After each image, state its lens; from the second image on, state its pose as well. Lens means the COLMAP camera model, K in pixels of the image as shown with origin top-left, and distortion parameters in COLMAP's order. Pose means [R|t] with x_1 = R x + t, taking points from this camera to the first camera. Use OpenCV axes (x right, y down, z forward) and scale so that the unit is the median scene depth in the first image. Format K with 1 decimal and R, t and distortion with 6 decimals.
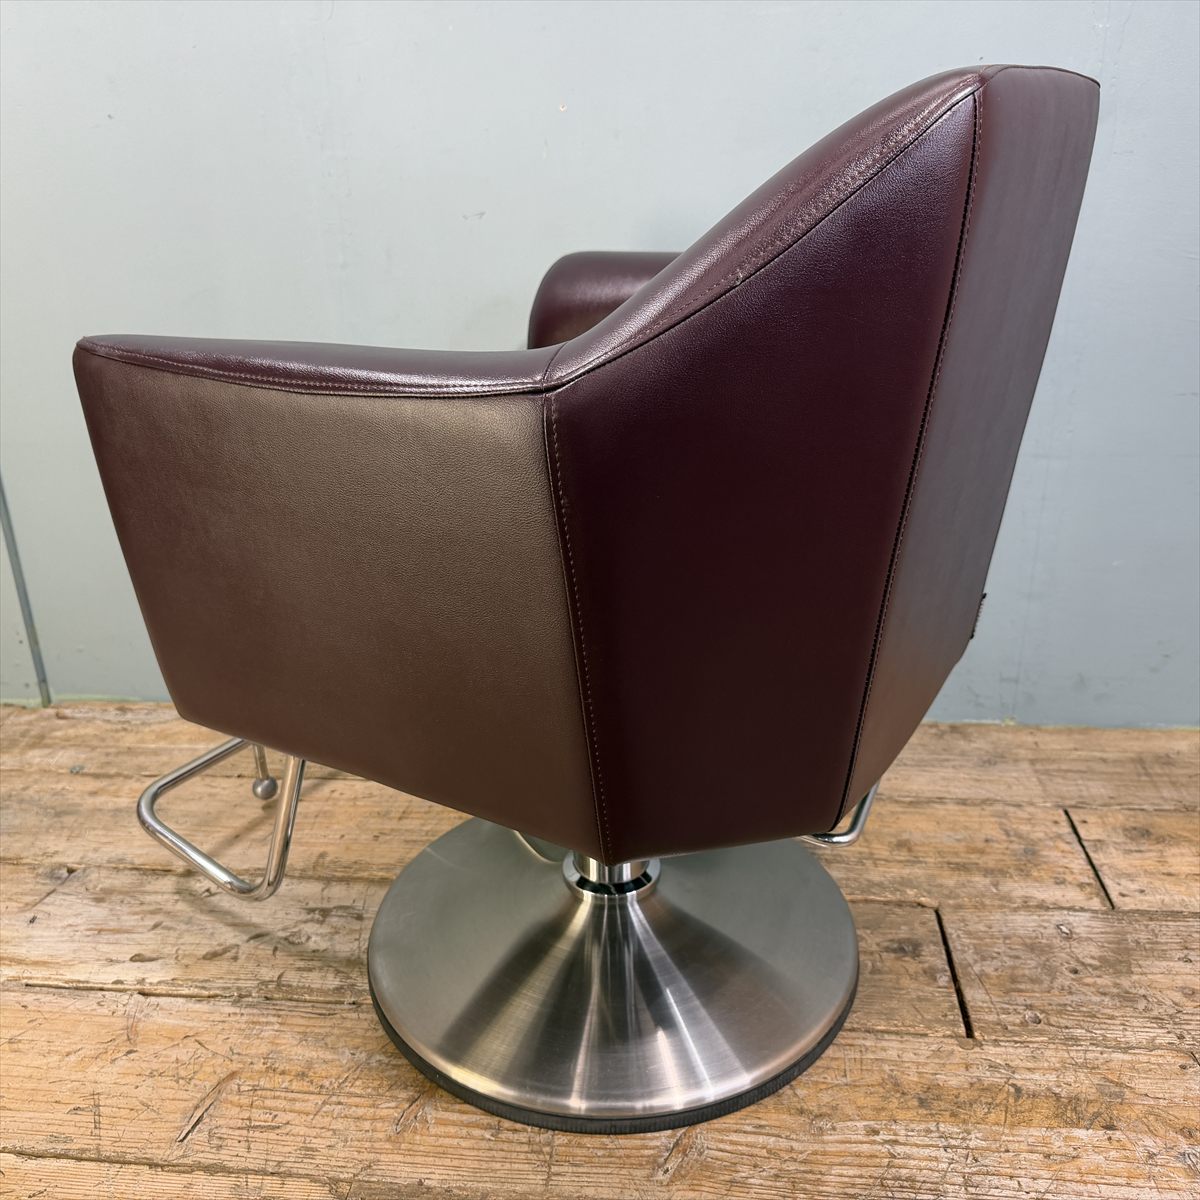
lens RADIAL K [[1125.3, 0, 596.3], [0, 1125.3, 610.1], [0, 0, 1]] dist [-0.021679, 0.000000]
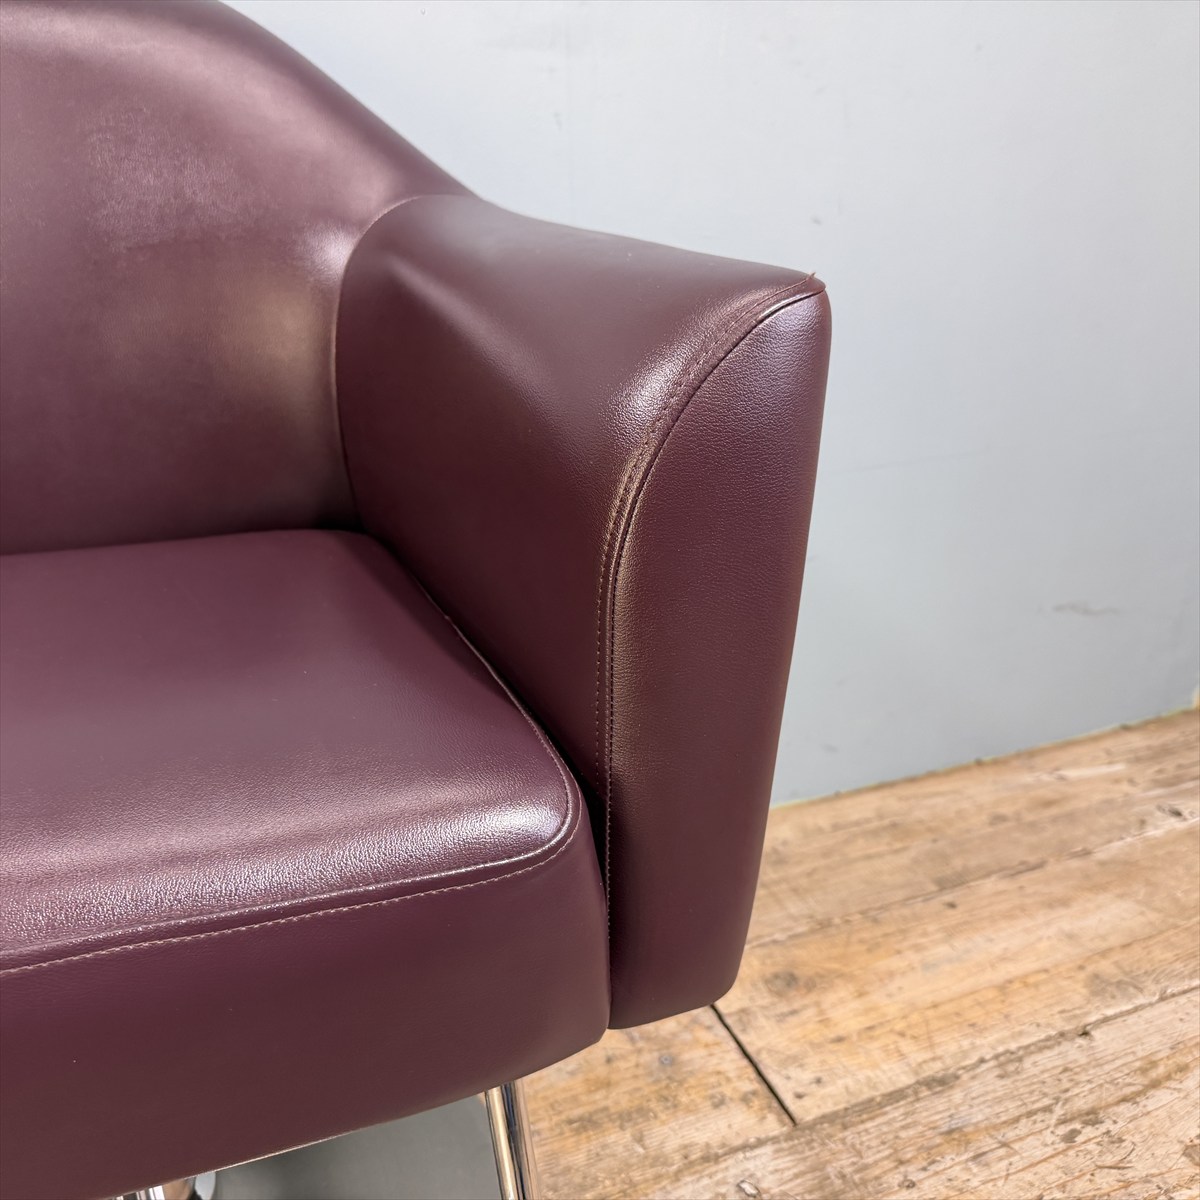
lens RADIAL K [[1125.3, 0, 582.6], [0, 1125.3, 606.2], [0, 0, 1]] dist [-0.021679, 0.000000]
pose [[0.893379, -0.165435, 0.417738, 0.096486], [0.181155, 0.983452, 0.002051, -0.088182], [-0.411165, 0.073843, 0.908565, 0.384009]]
